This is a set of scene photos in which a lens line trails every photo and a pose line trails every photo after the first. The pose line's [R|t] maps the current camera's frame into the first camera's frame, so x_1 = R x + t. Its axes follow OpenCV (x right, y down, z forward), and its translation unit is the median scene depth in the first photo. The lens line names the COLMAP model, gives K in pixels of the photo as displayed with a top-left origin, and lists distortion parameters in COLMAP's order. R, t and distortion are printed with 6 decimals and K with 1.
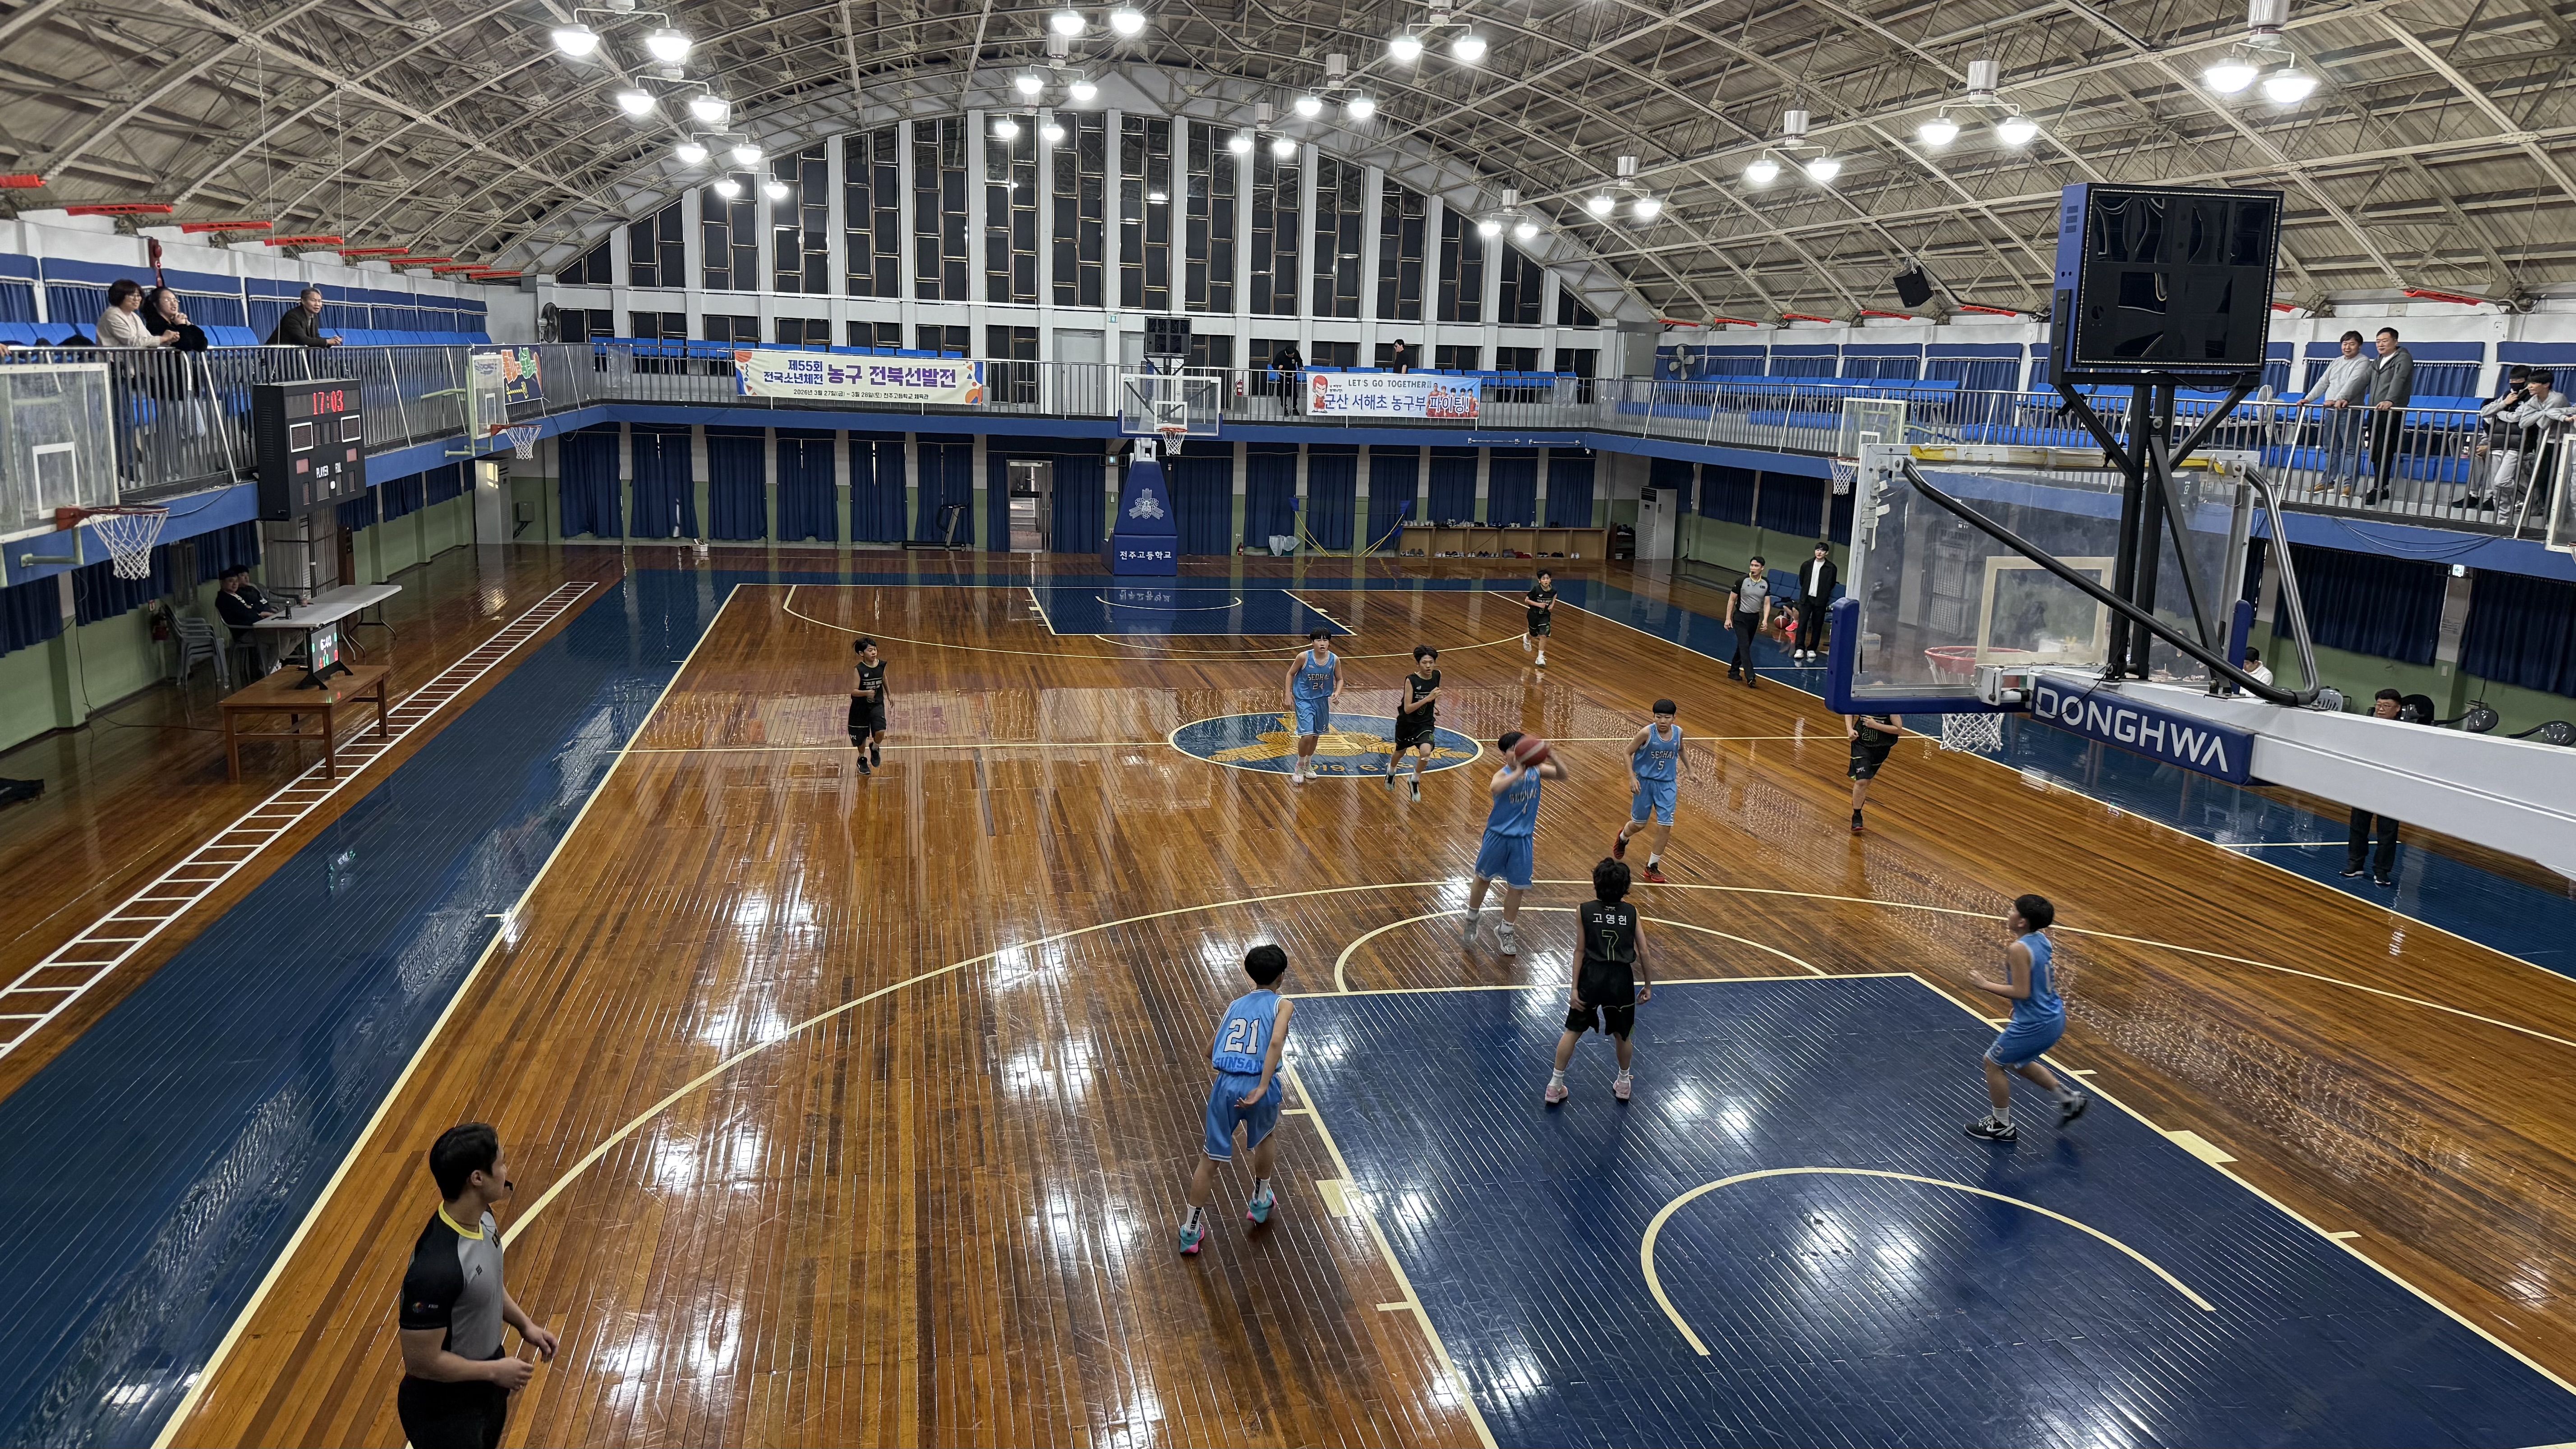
lens RADIAL K [[1782.3, 0, 1281.2], [0, 1782.3, 717.8], [0, 0, 1]] dist [0.178547, -0.329479]
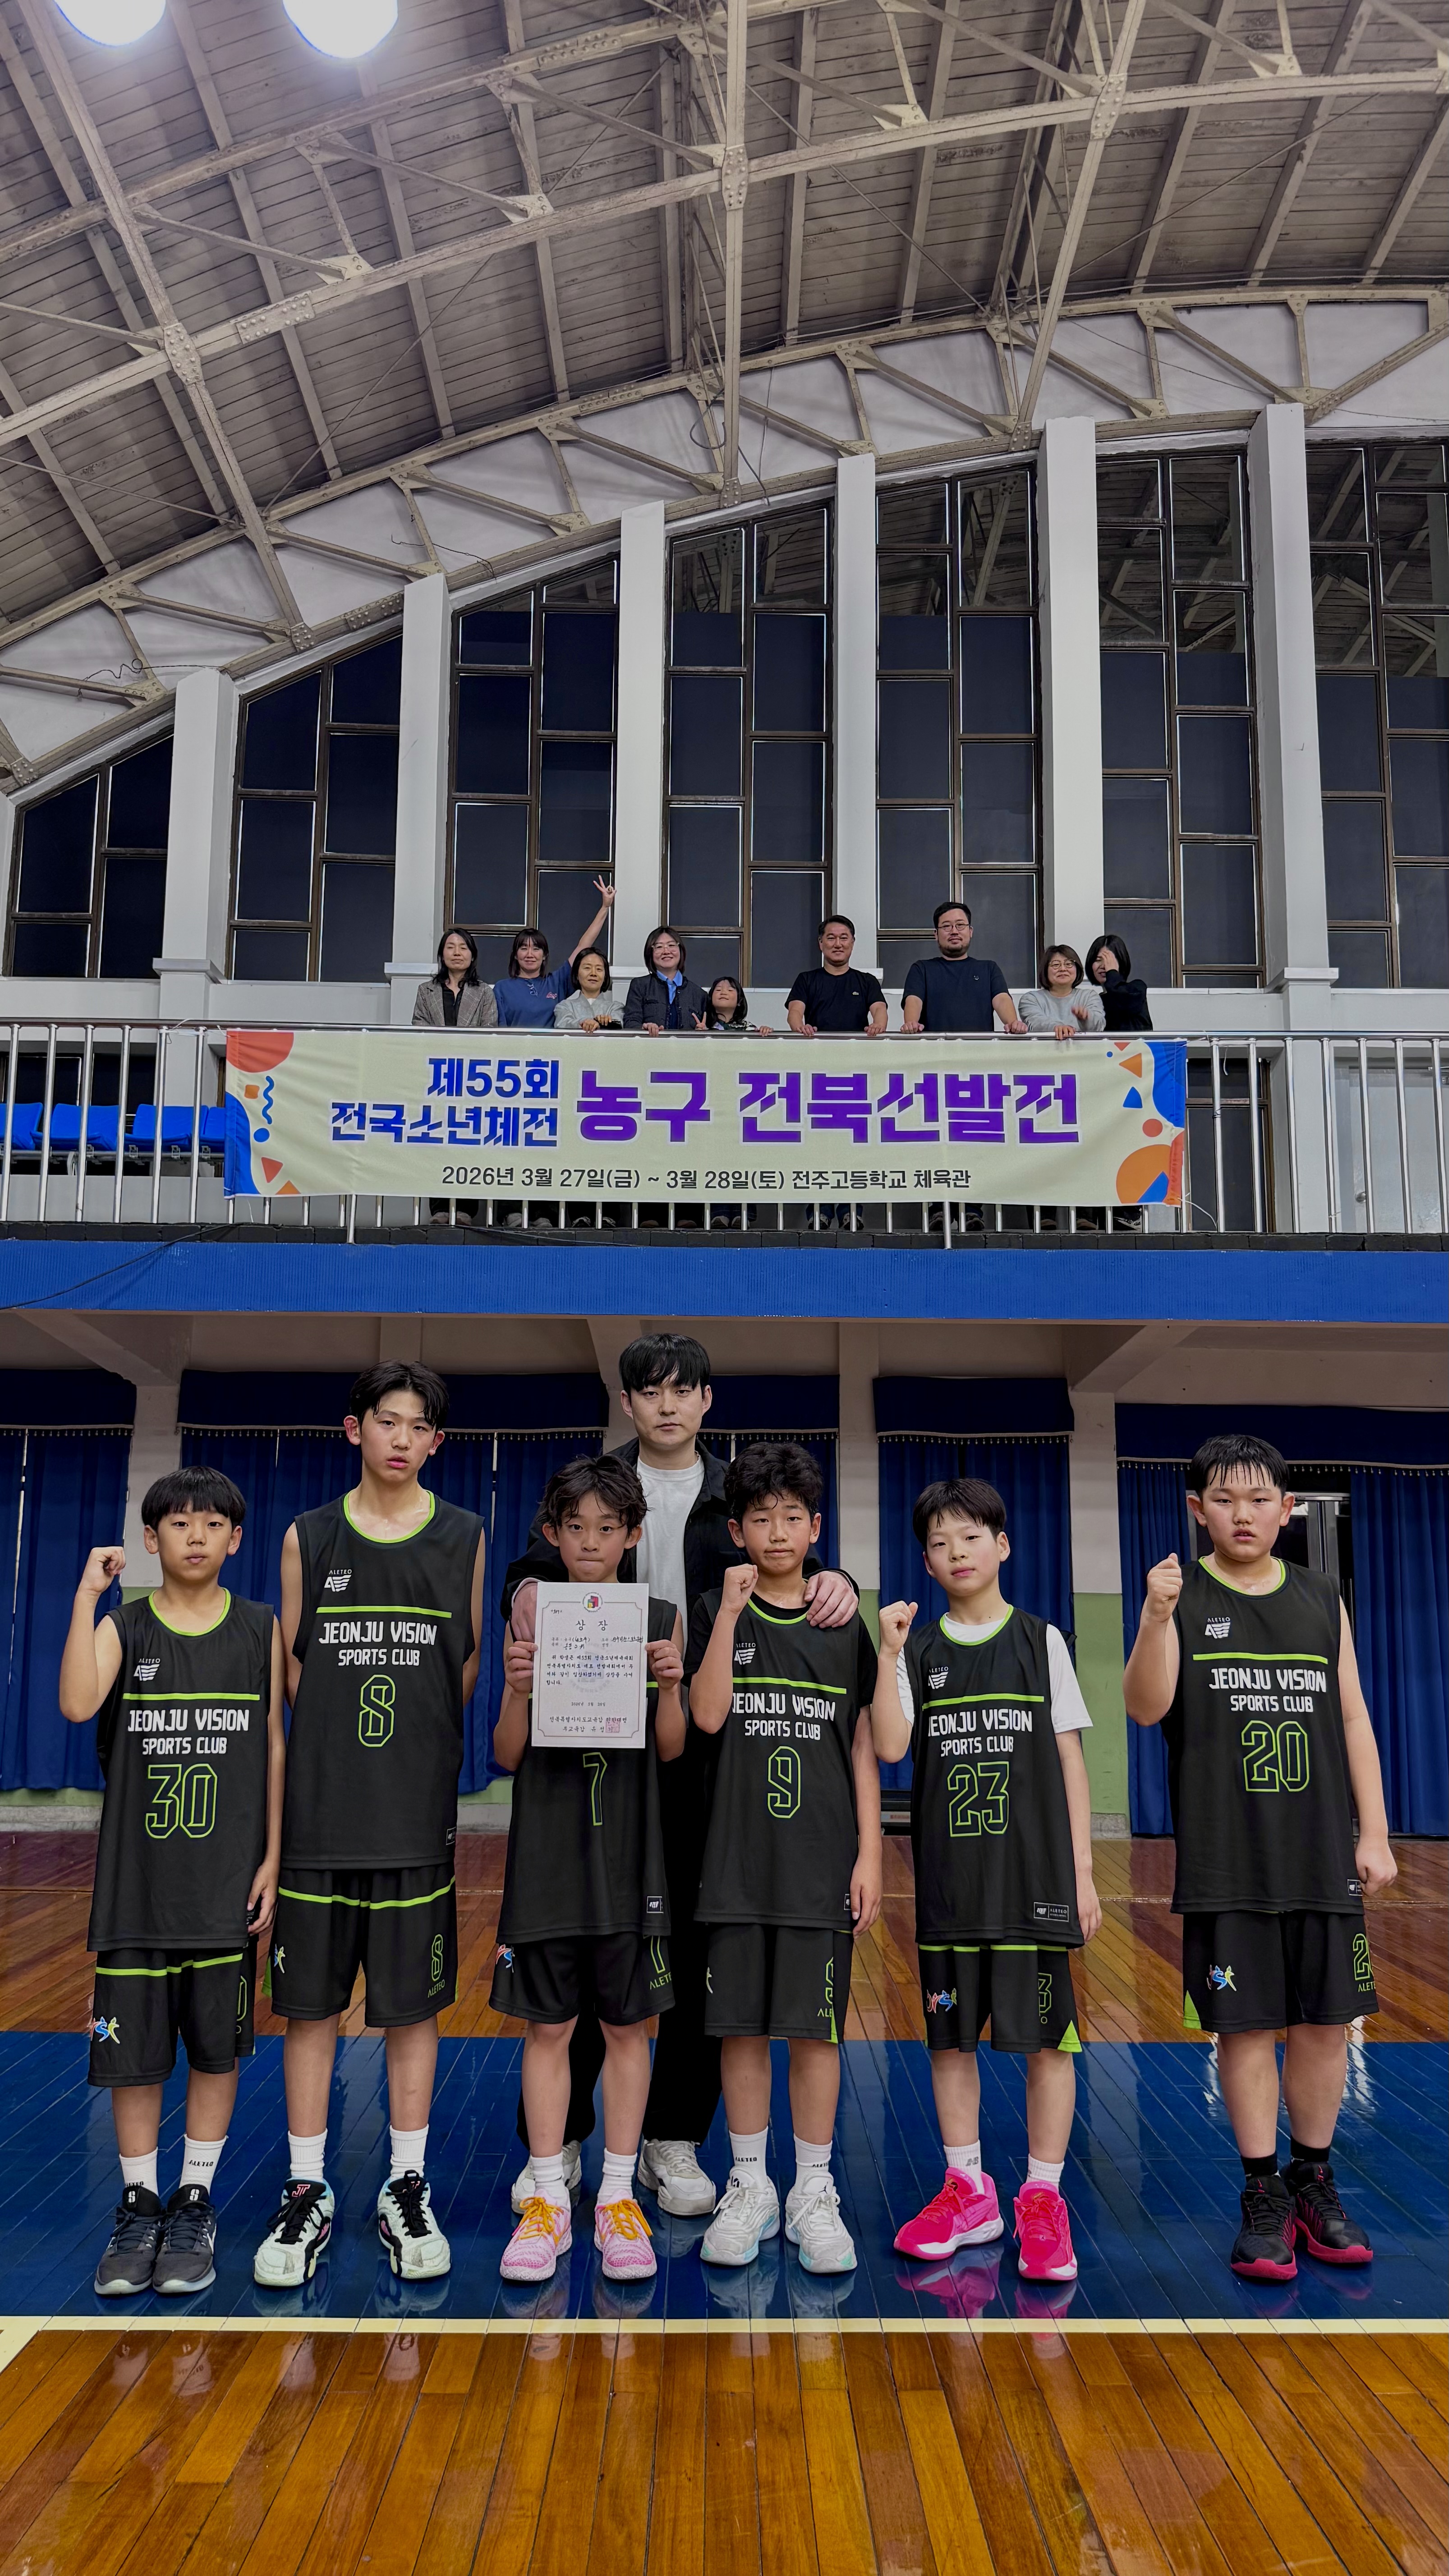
lens RADIAL K [[1782.3, 0, 724.5], [0, 1782.3, 1288.0], [0, 0, 1]] dist [0.178547, -0.329479]
pose [[0.980919, -0.055055, -0.186457, -0.178982], [-0.014081, 0.936428, -0.350576, -0.077278], [0.193904, 0.346512, 0.917786, 0.755643]]
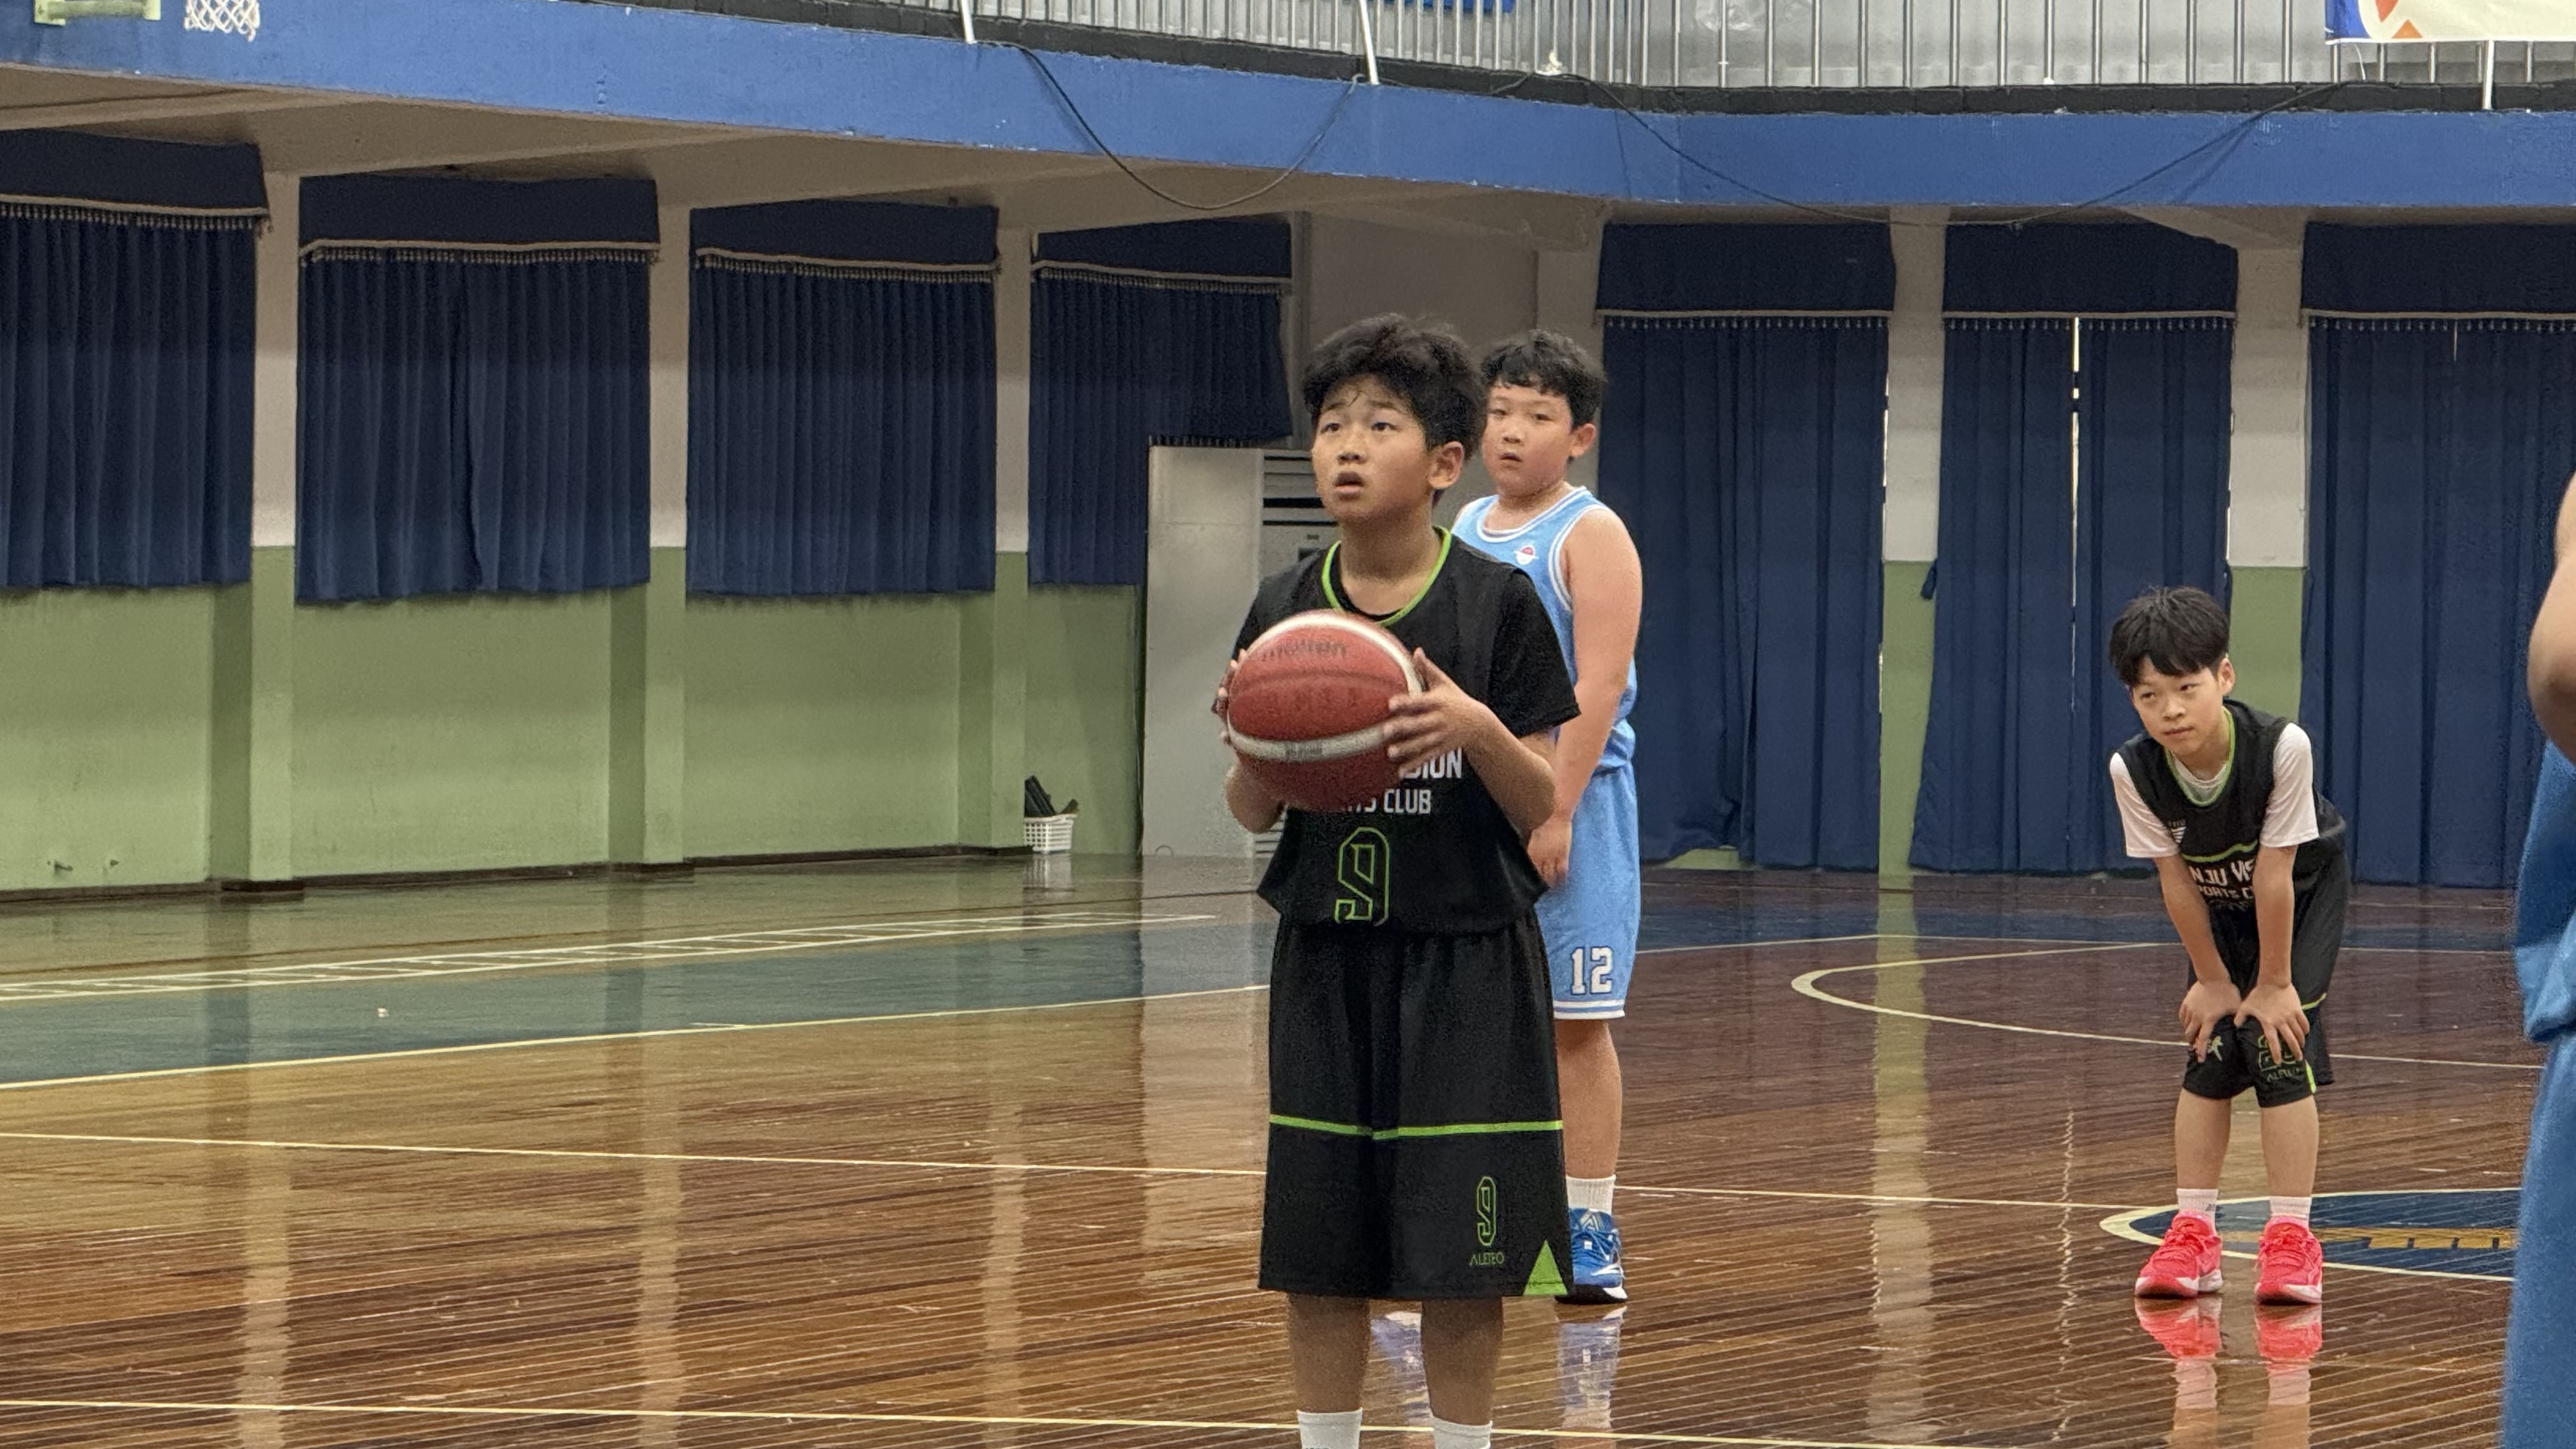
lens RADIAL K [[11134.1, 0, 1288.0], [0, 11134.1, 724.5], [0, 0, 1]] dist [0.104011, 1.466371]
pose [[0.820541, -0.011834, -0.571466, 0.241754], [-0.096774, 0.982476, -0.159298, 0.073892], [0.563336, 0.186014, 0.805016, 0.051210]]
